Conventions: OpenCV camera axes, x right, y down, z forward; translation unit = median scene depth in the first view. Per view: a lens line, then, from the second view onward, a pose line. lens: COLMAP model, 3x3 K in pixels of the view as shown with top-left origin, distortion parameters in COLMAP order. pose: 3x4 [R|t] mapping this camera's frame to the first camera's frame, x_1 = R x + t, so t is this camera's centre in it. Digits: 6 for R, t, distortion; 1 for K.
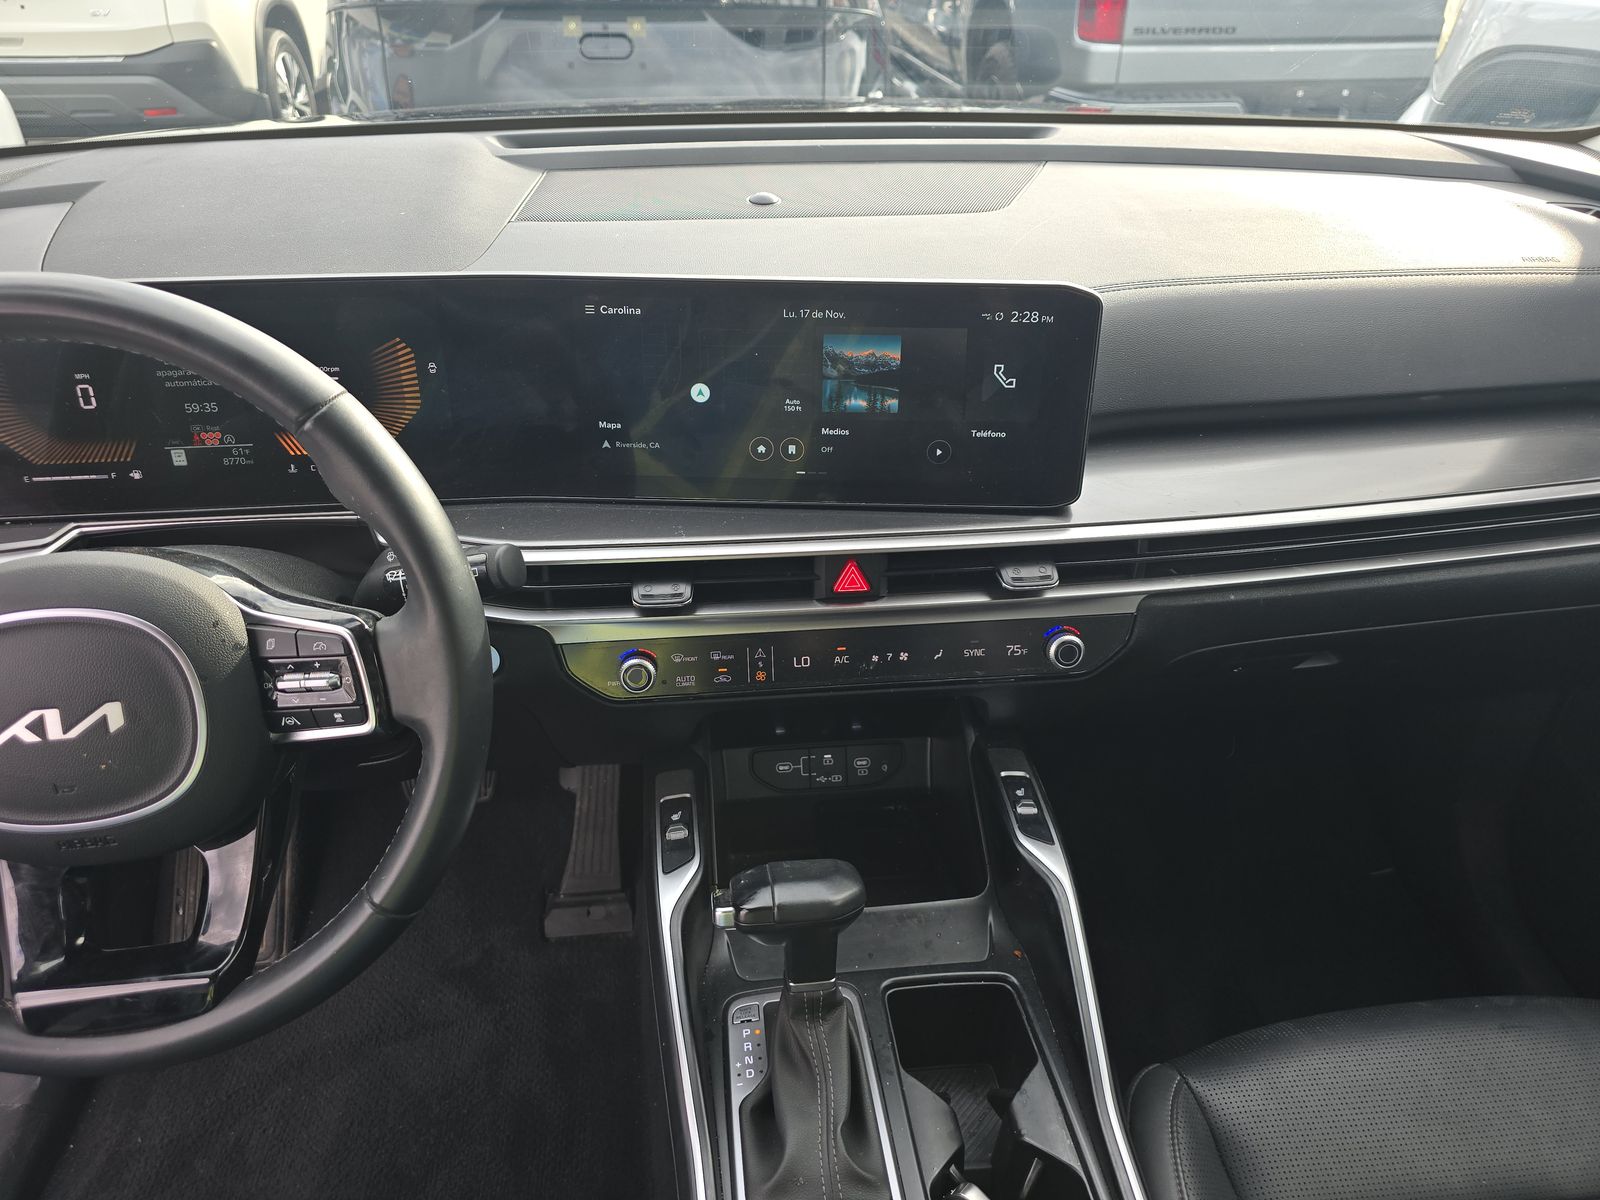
lens RADIAL K [[1052.5, 0, 811.0], [0, 1052.5, 588.9], [0, 0, 1]] dist [0.008729, -0.020653]
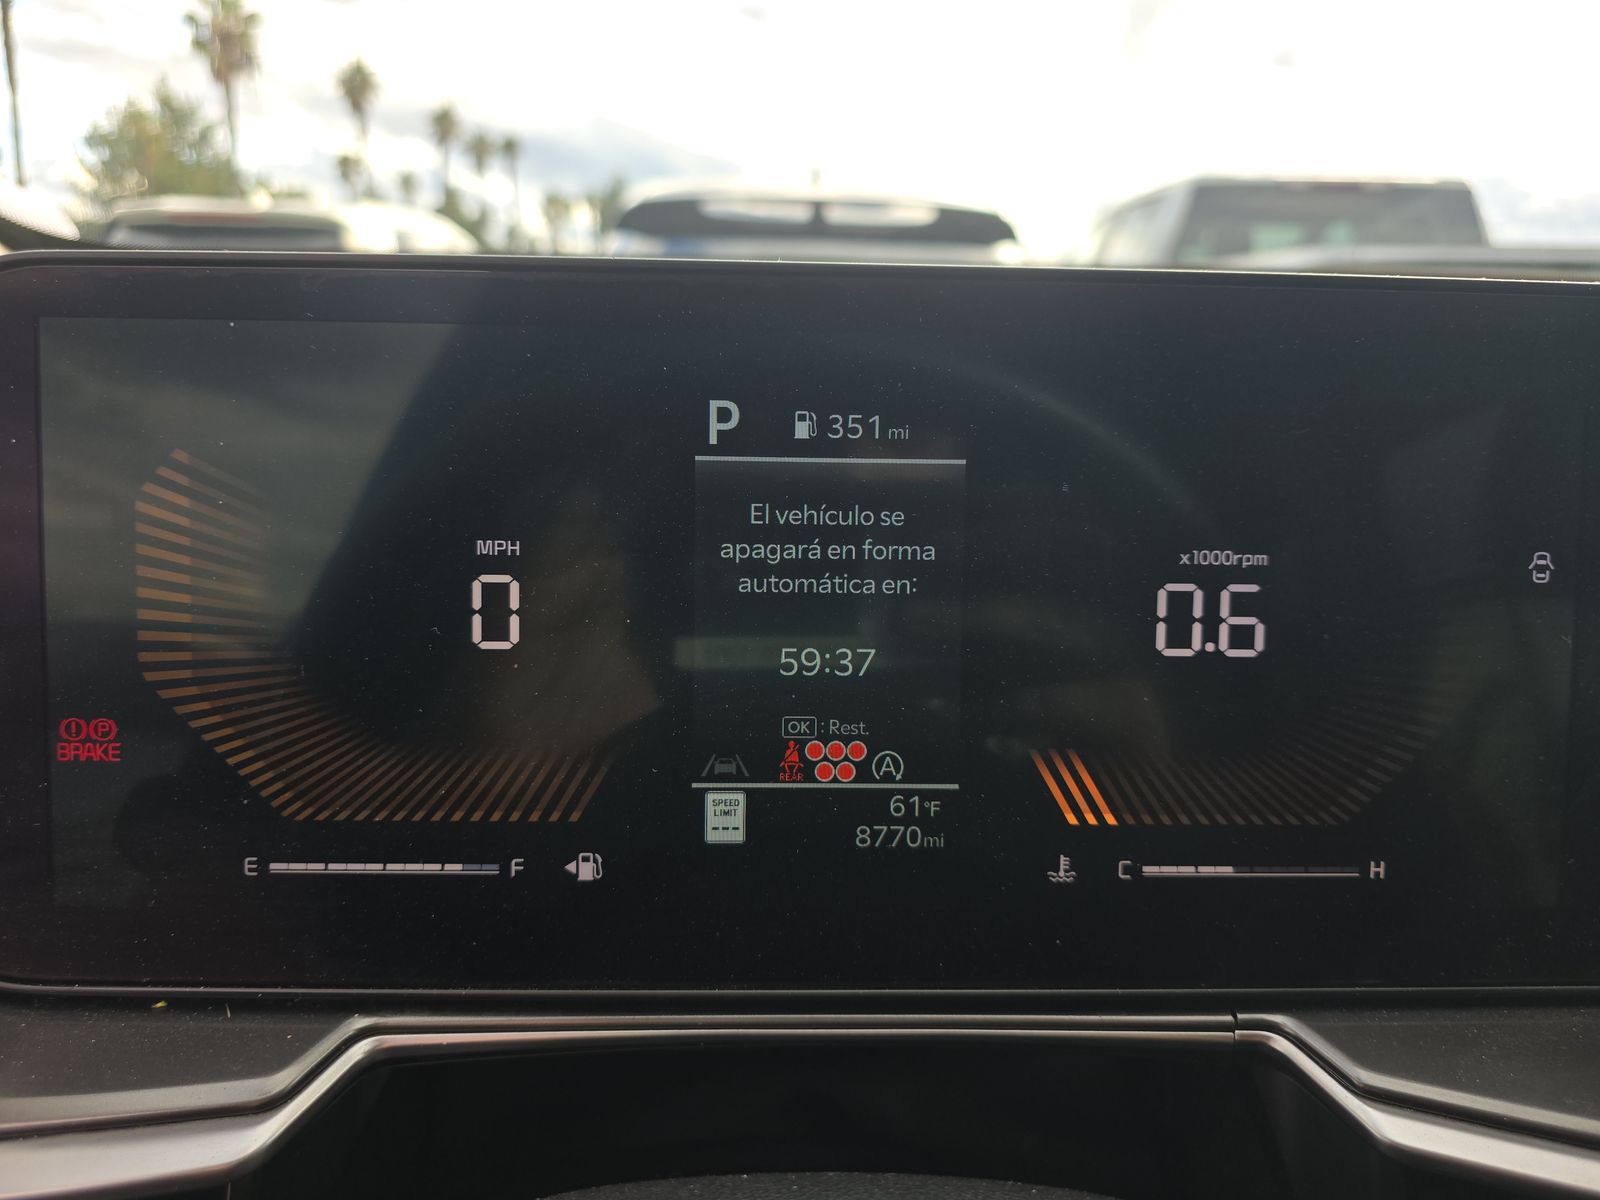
lens RADIAL K [[1052.5, 0, 802.6], [0, 1052.5, 597.0], [0, 0, 1]] dist [0.008729, -0.020653]
pose [[0.994886, 0.025363, -0.097764, -0.549804], [-0.054427, 0.950021, -0.307406, -0.092202], [0.085081, 0.311155, 0.946543, 0.686233]]
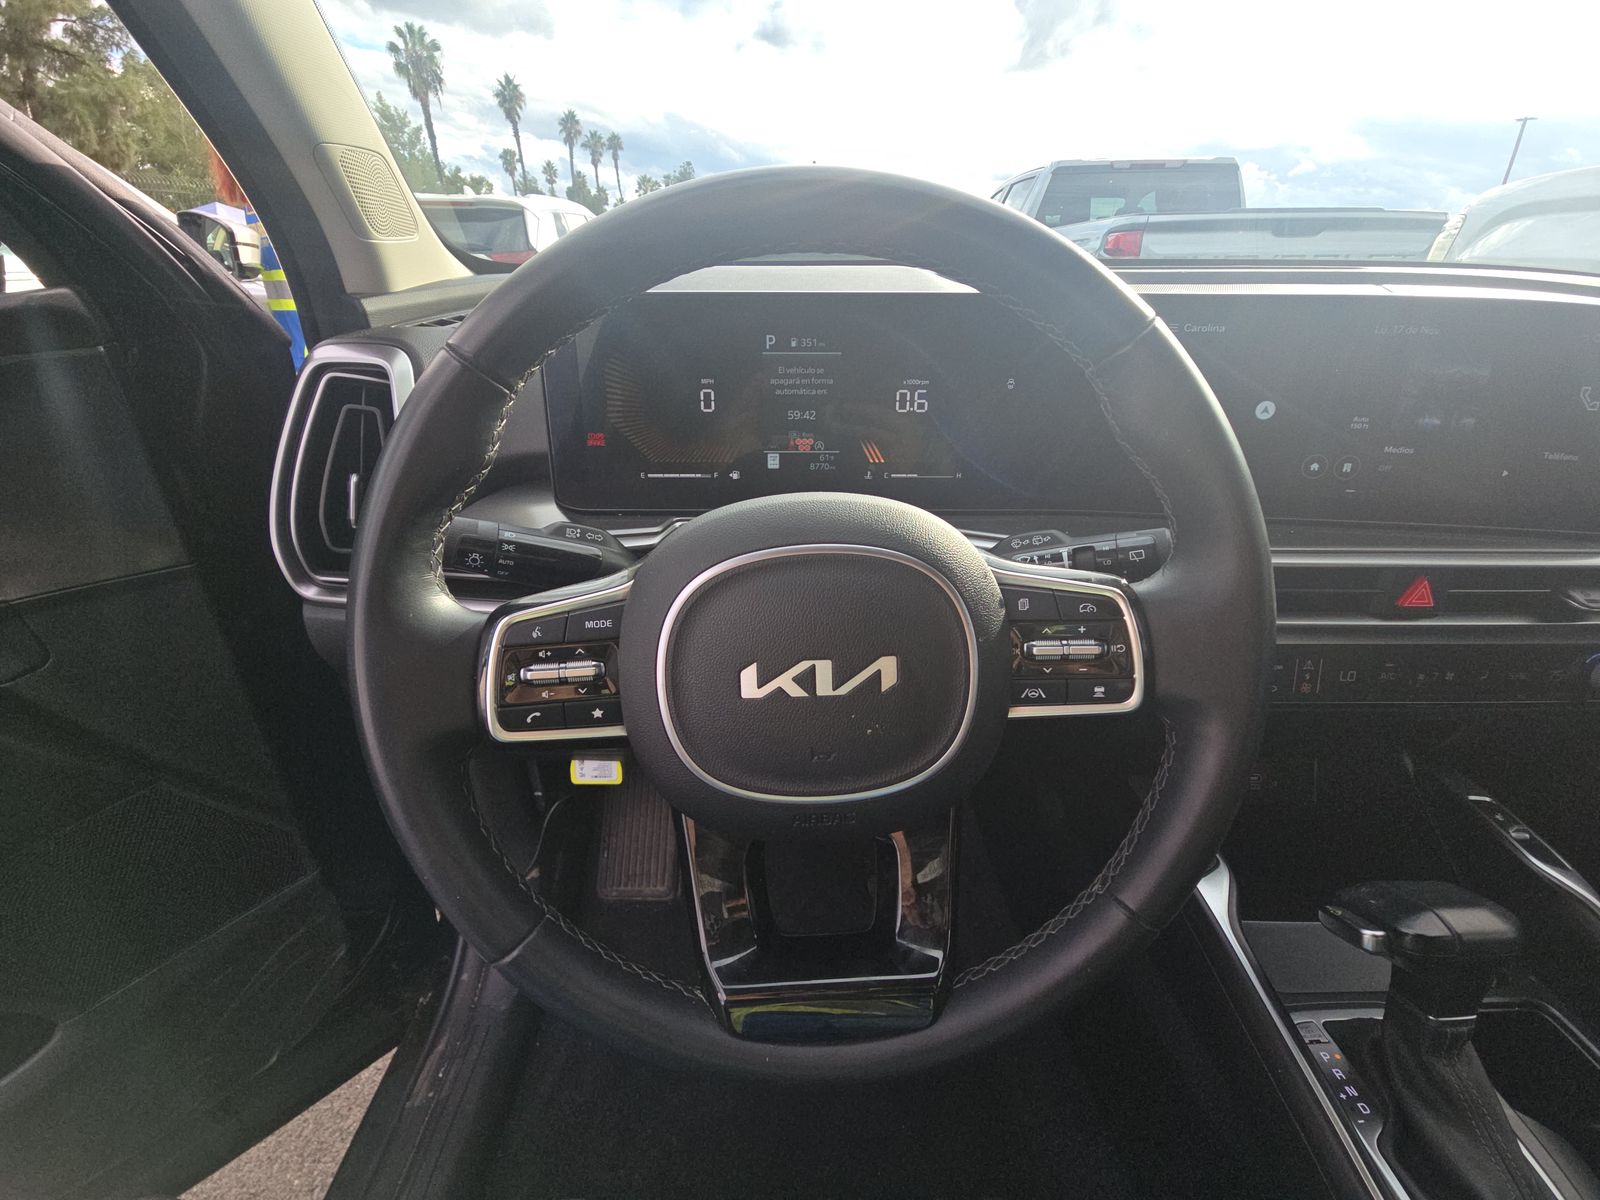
lens RADIAL K [[647.2, 0, 796.4], [0, 647.2, 615.0], [0, 0, 1]] dist [0.000818, -0.000275]
pose [[0.993061, 0.041860, -0.109901, -0.495214], [-0.049247, 0.996644, -0.065388, 0.081720], [0.106795, 0.070347, 0.991789, 0.334409]]
